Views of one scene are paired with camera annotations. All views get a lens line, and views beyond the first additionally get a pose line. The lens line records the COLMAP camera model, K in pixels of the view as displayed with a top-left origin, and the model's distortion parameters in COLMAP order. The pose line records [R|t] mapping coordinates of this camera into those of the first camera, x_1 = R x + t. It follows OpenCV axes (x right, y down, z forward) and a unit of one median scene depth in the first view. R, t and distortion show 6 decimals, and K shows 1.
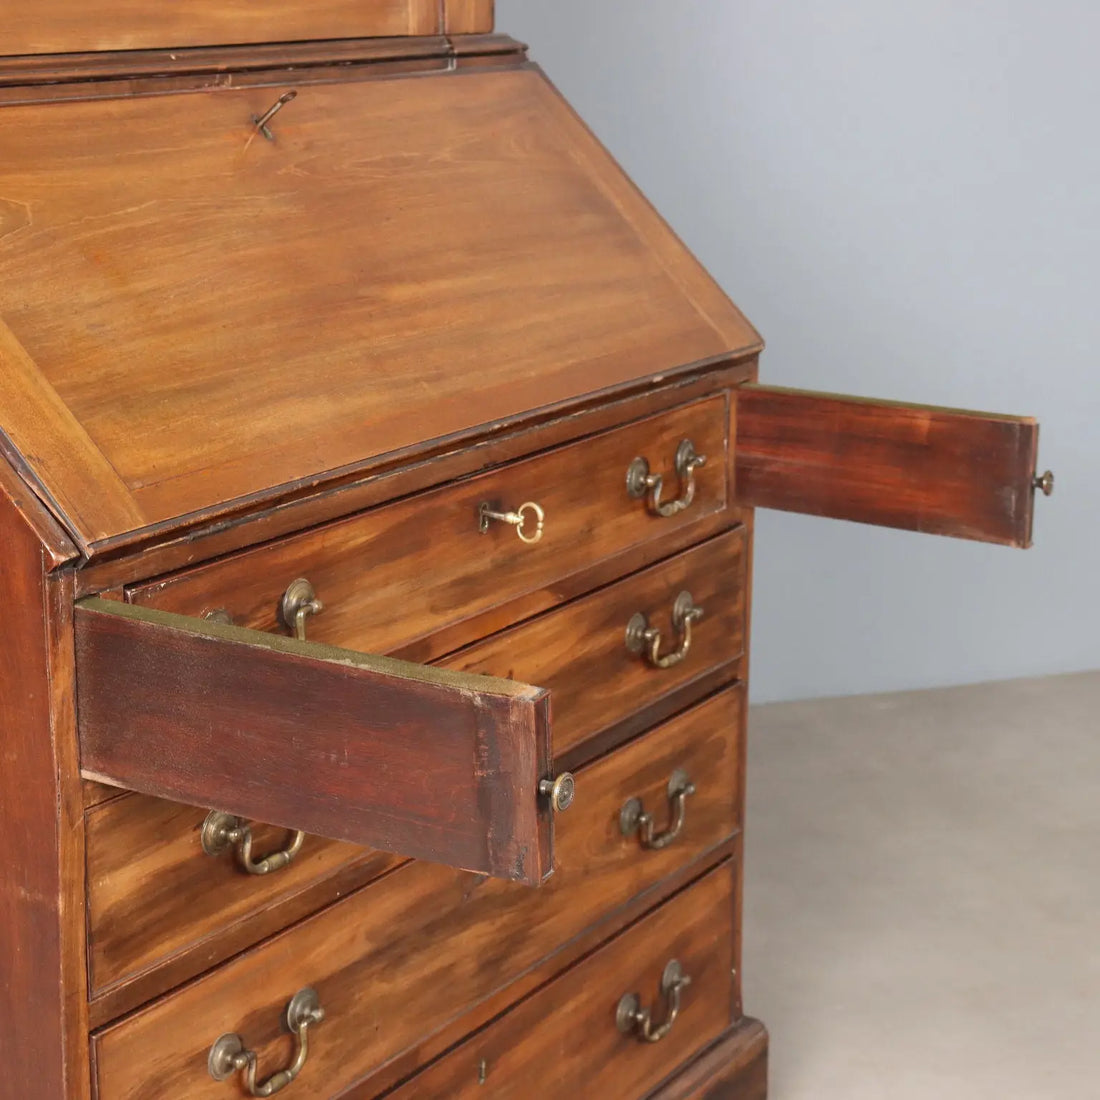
lens RADIAL K [[2355.5, 0, 550.0], [0, 2355.5, 550.0], [0, 0, 1]] dist [-0.002877, 0.128084]
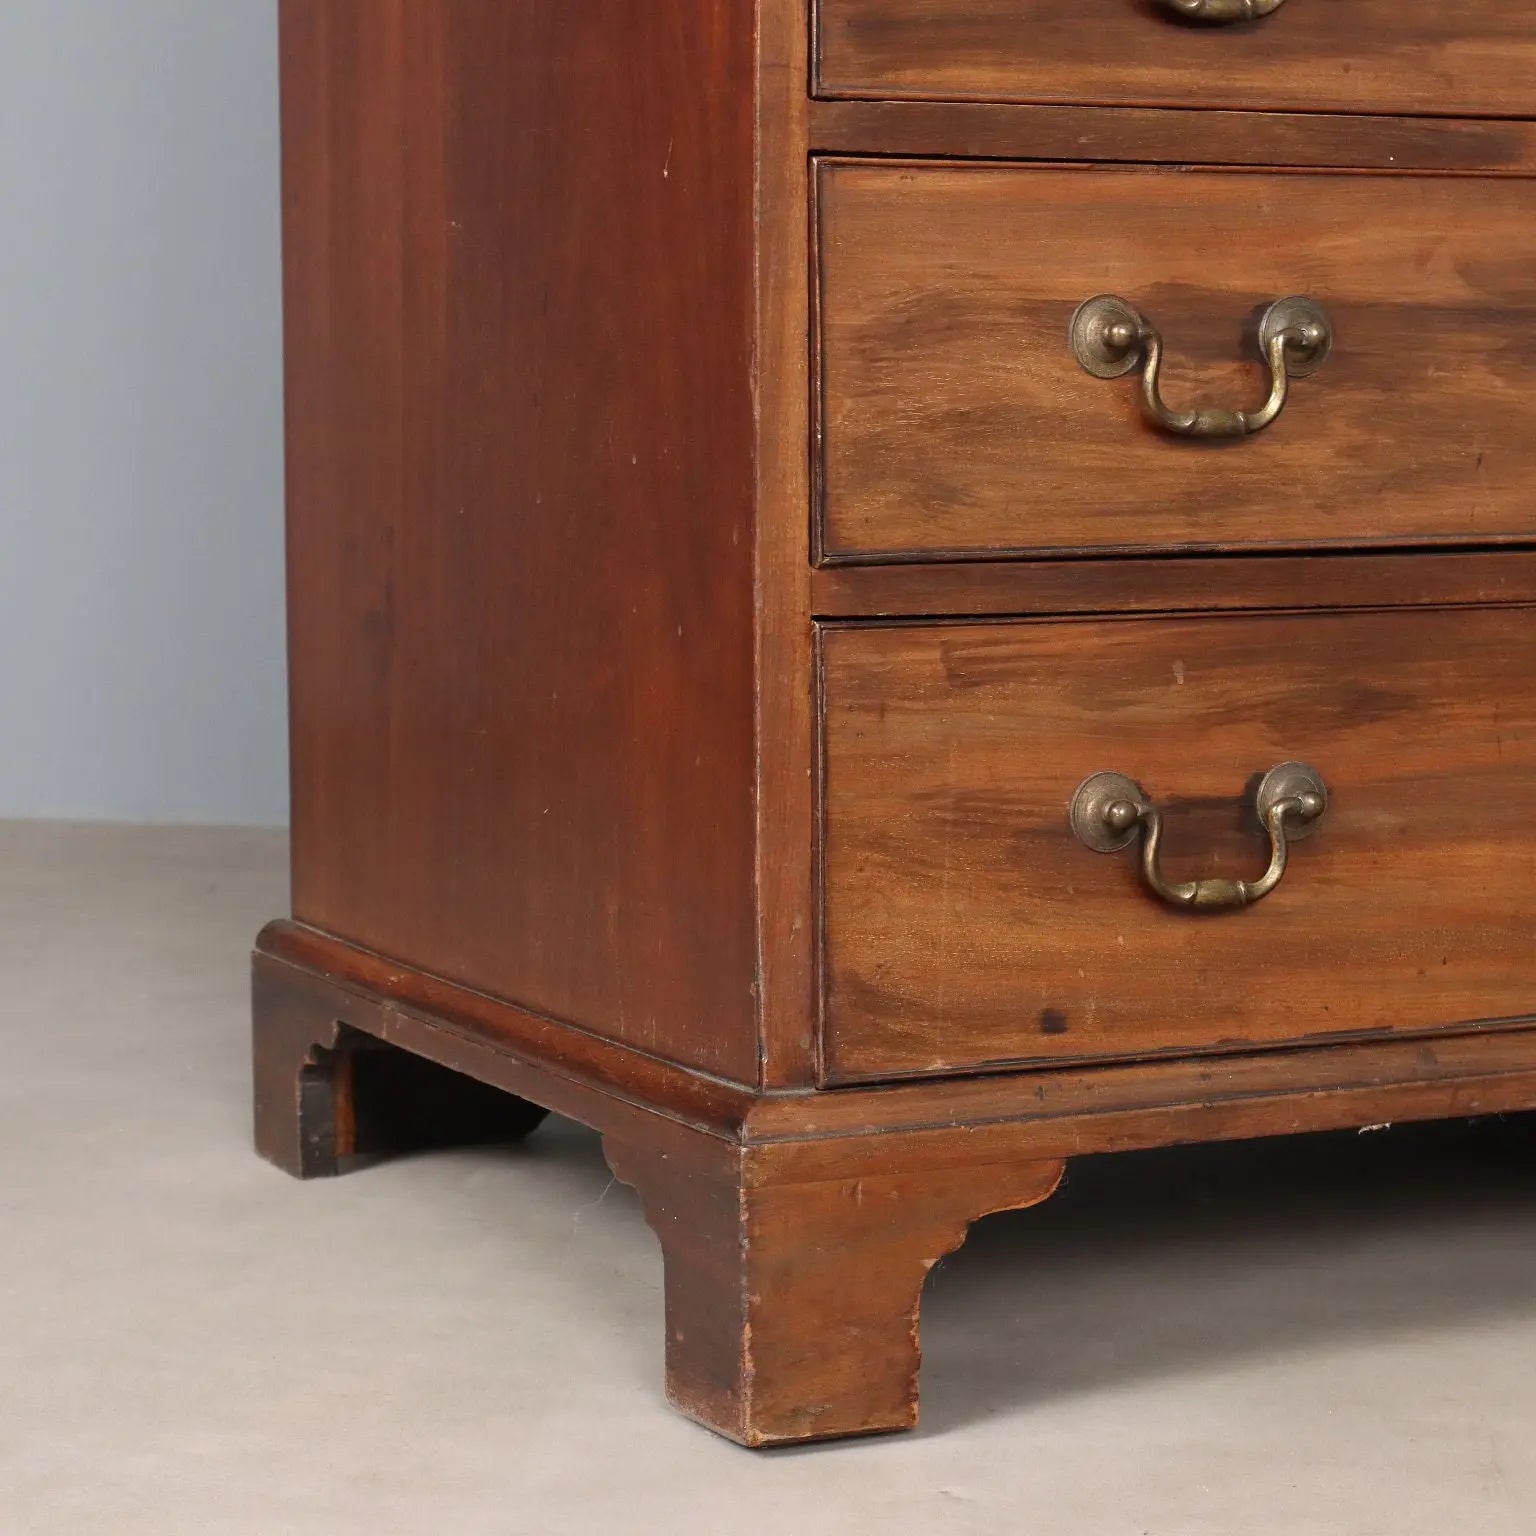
lens RADIAL K [[3851.0, 0, 768.0], [0, 3851.0, 768.0], [0, 0, 1]] dist [0.031351, -0.134239]
pose [[0.828059, 0.030839, -0.559792, 0.297020], [-0.124279, 0.983742, -0.129641, 0.413440], [0.546693, 0.176921, 0.818429, 0.184232]]
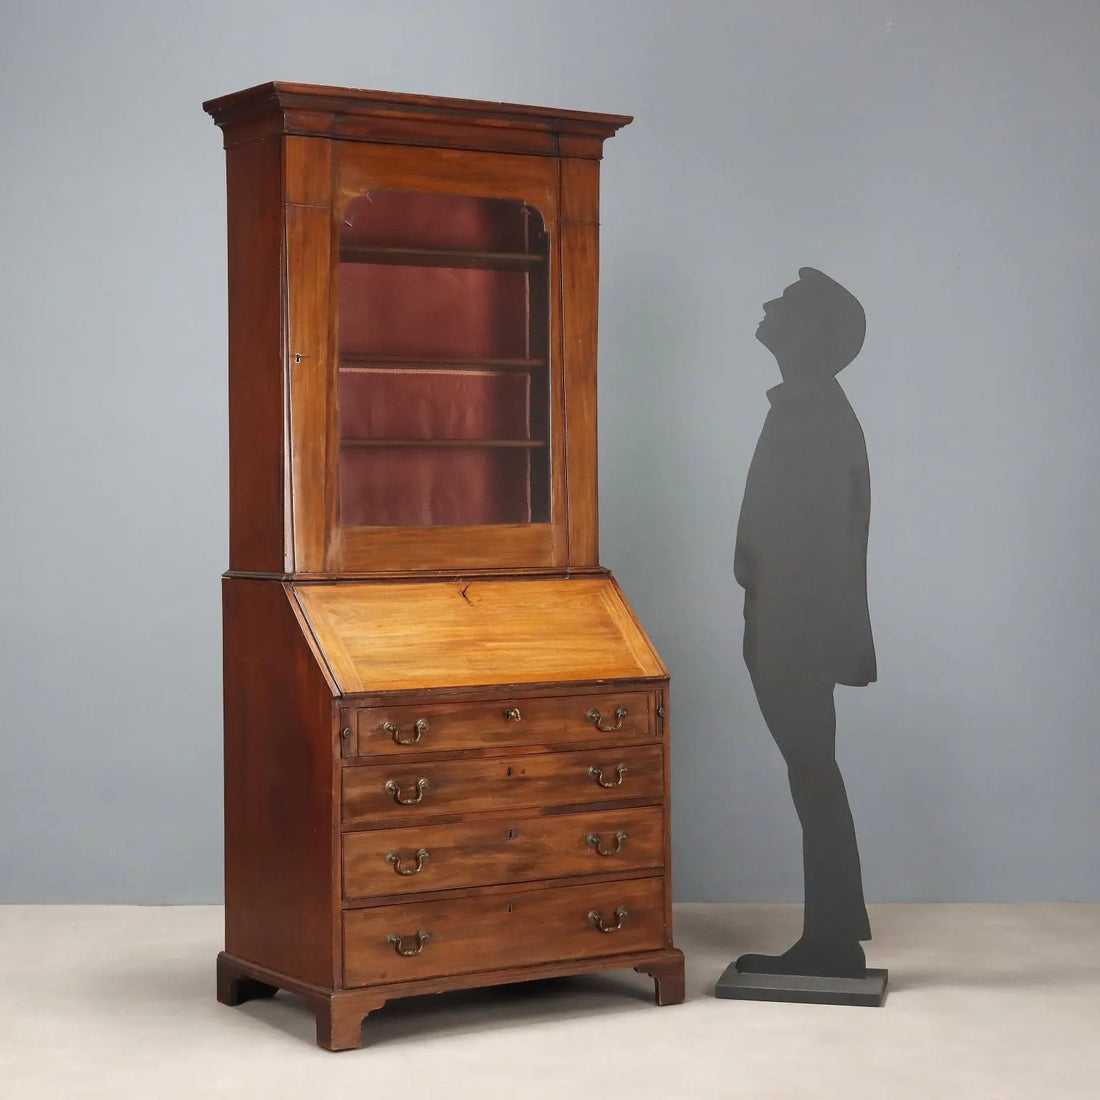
lens RADIAL K [[2451.4, 0, 550.0], [0, 2451.4, 550.0], [0, 0, 1]] dist [0.039040, -0.126862]
pose [[0.895654, -0.013049, -0.444559, 1.501567], [-0.091861, 0.972589, -0.213619, 0.473284], [0.435160, 0.232166, 0.869905, -1.897414]]
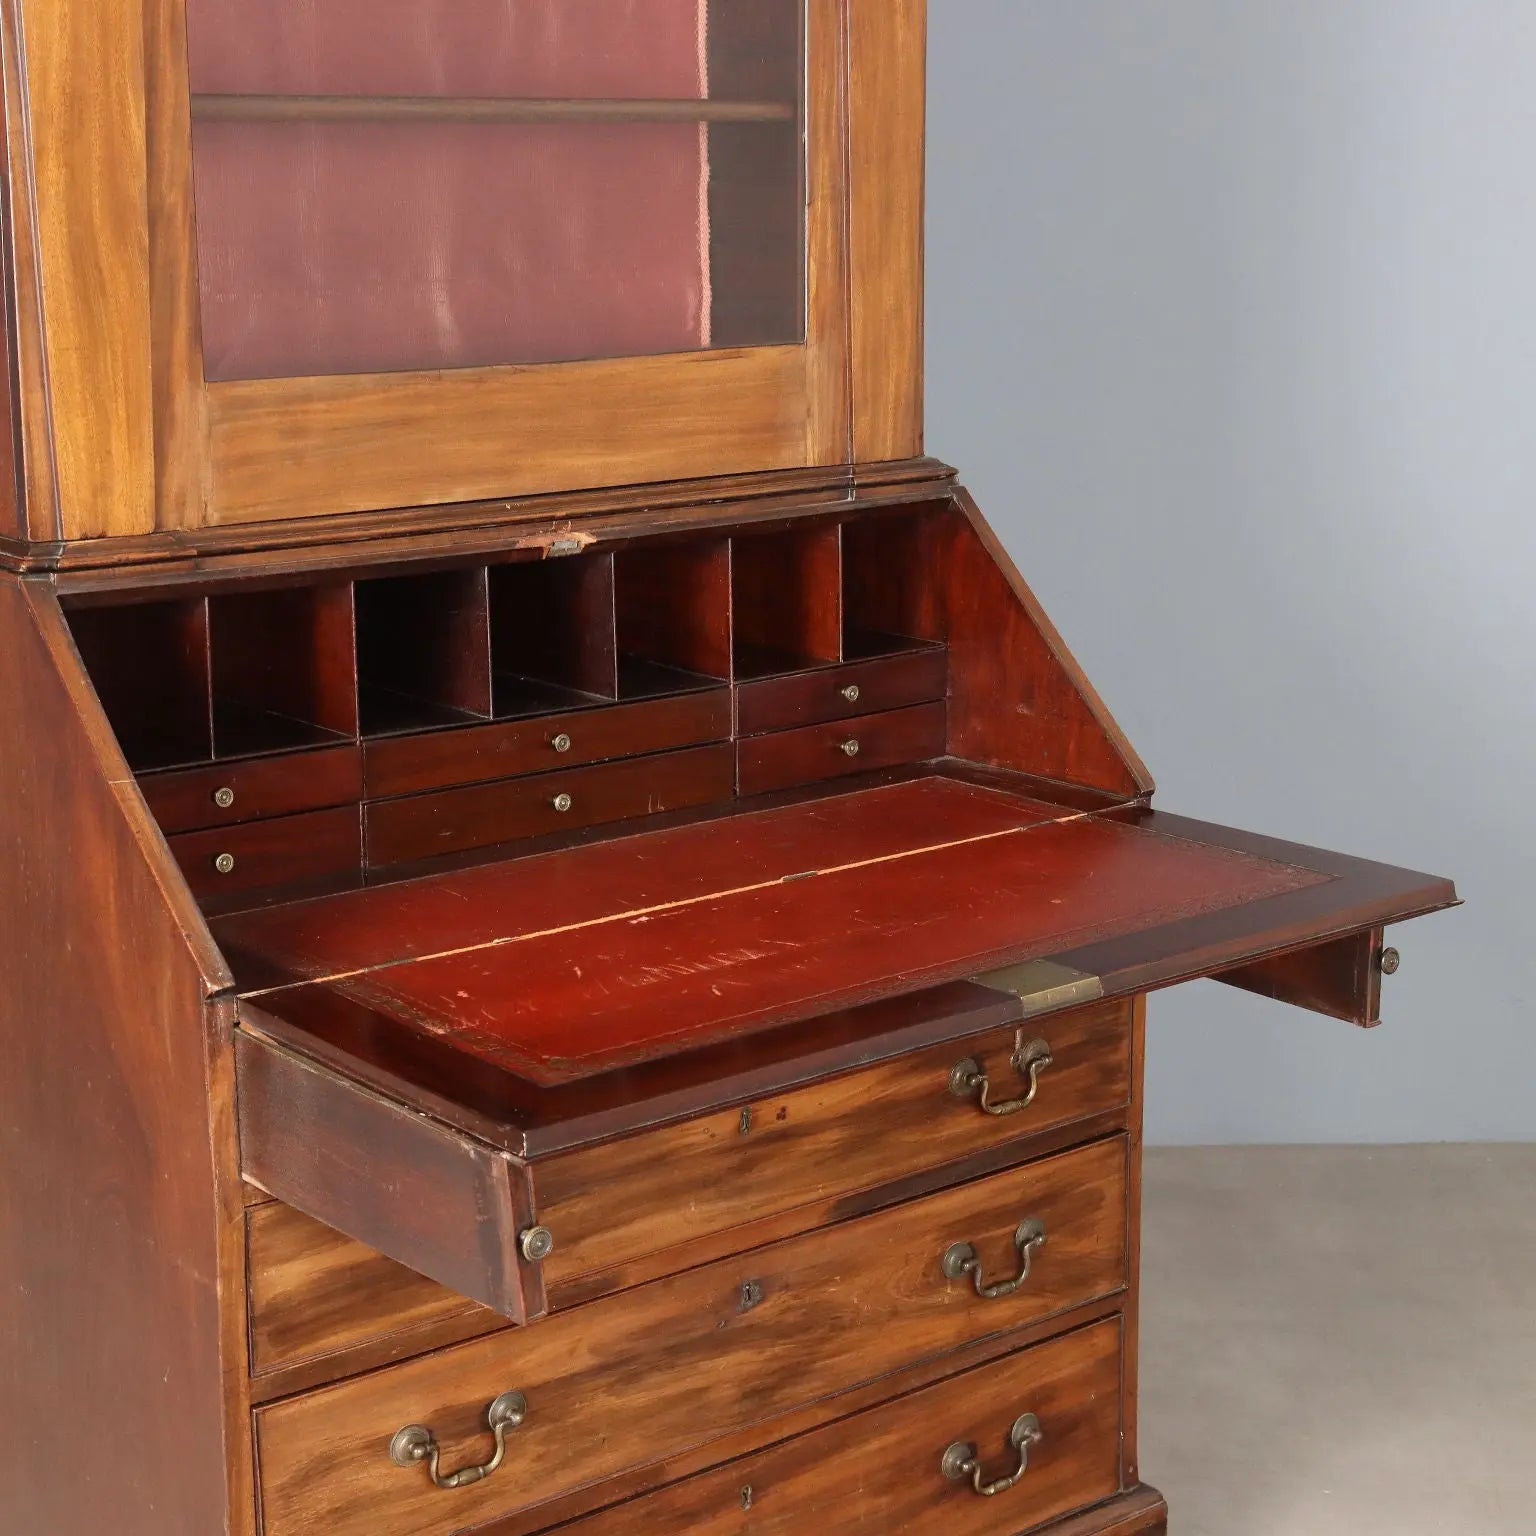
lens RADIAL K [[2755.7, 0, 768.0], [0, 2755.7, 768.0], [0, 0, 1]] dist [0.006891, -0.072367]
pose [[0.944592, 0.055988, -0.323436, 0.376686], [-0.067191, 0.997462, -0.023565, -0.071092], [0.321295, 0.043992, 0.945957, -0.149478]]
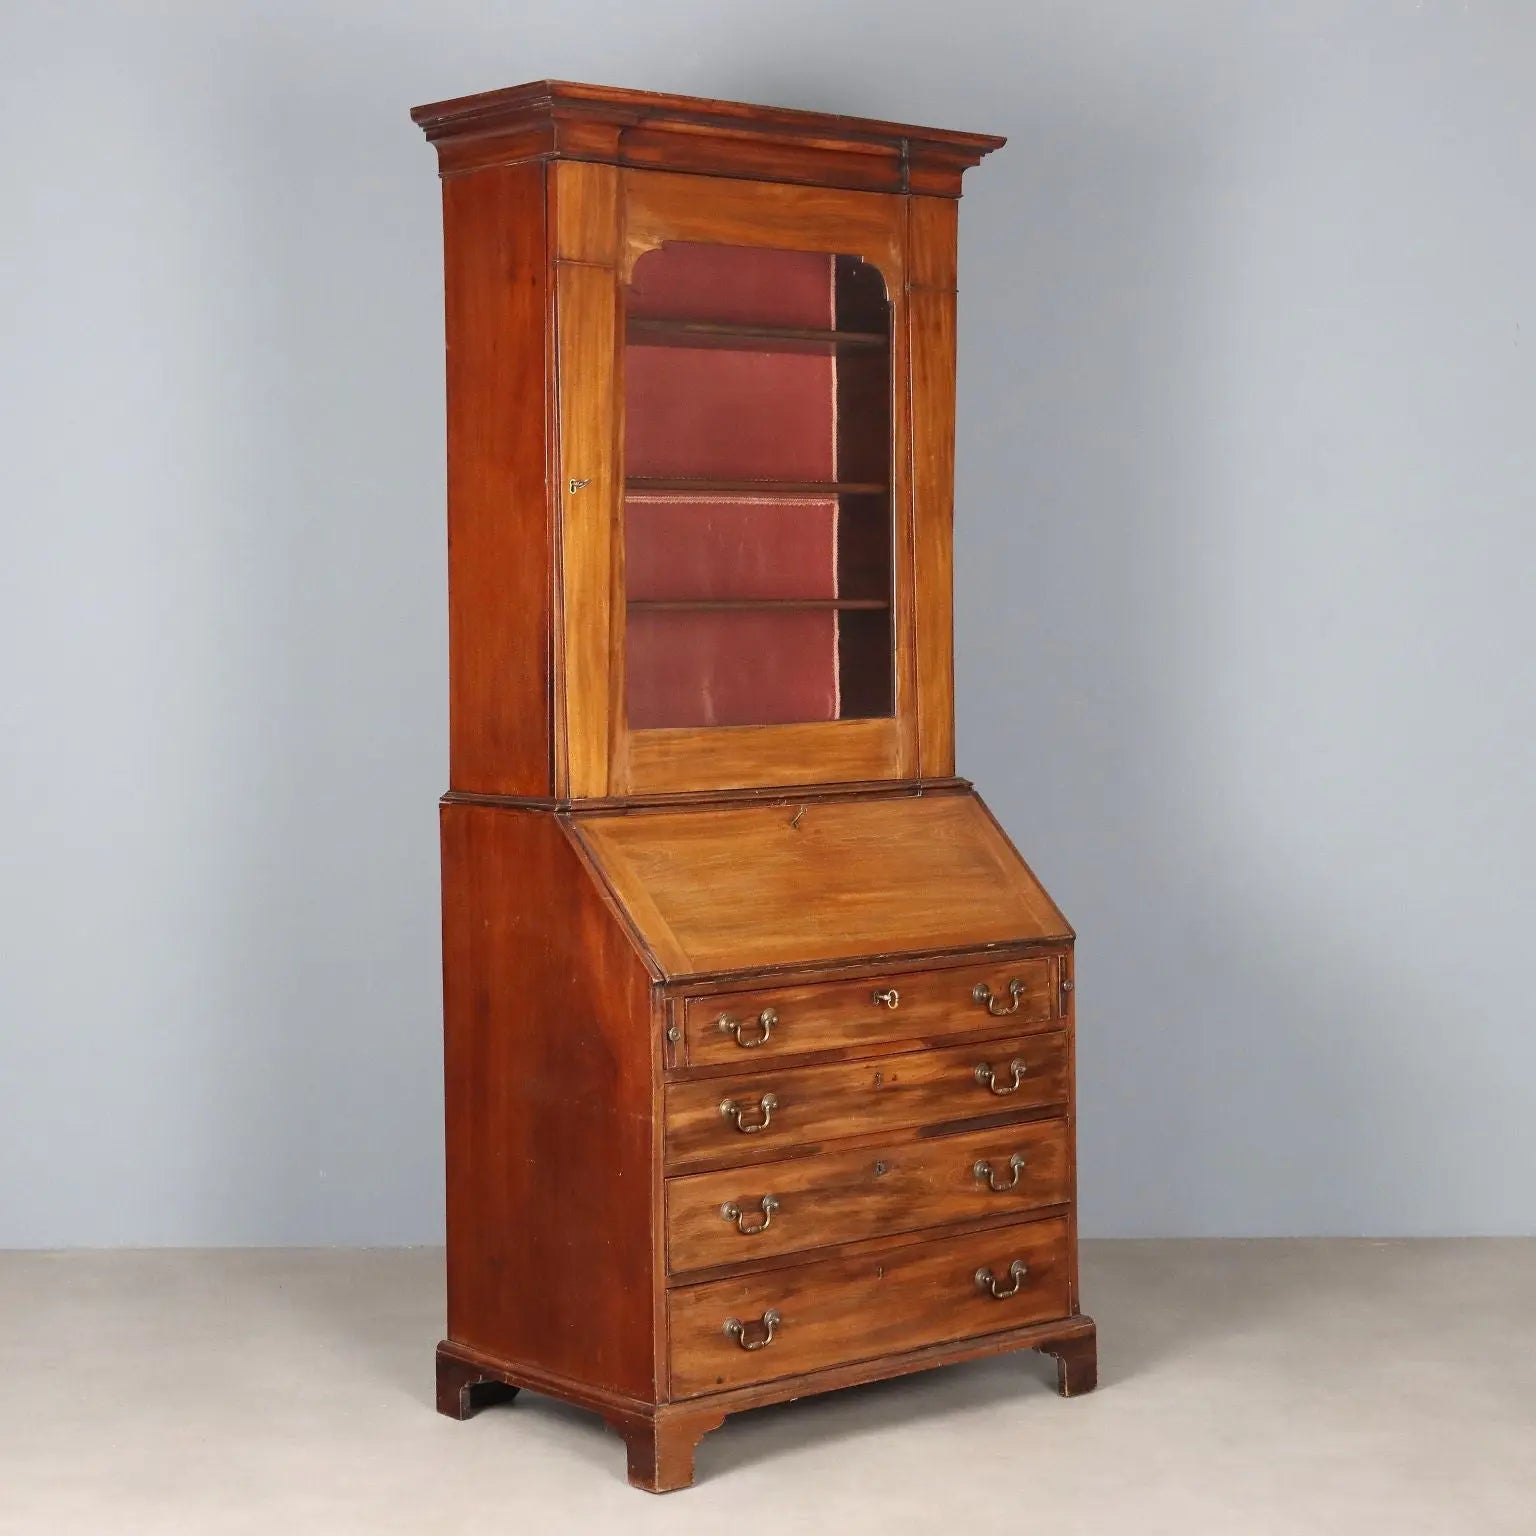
lens RADIAL K [[3114.4, 0, 768.0], [0, 3114.4, 768.0], [0, 0, 1]] dist [0.002386, 0.034259]
pose [[0.946002, -0.007466, -0.324074, 0.831100], [-0.058155, 0.979606, -0.192327, 0.345377], [0.318901, 0.200789, 0.926276, -1.786986]]
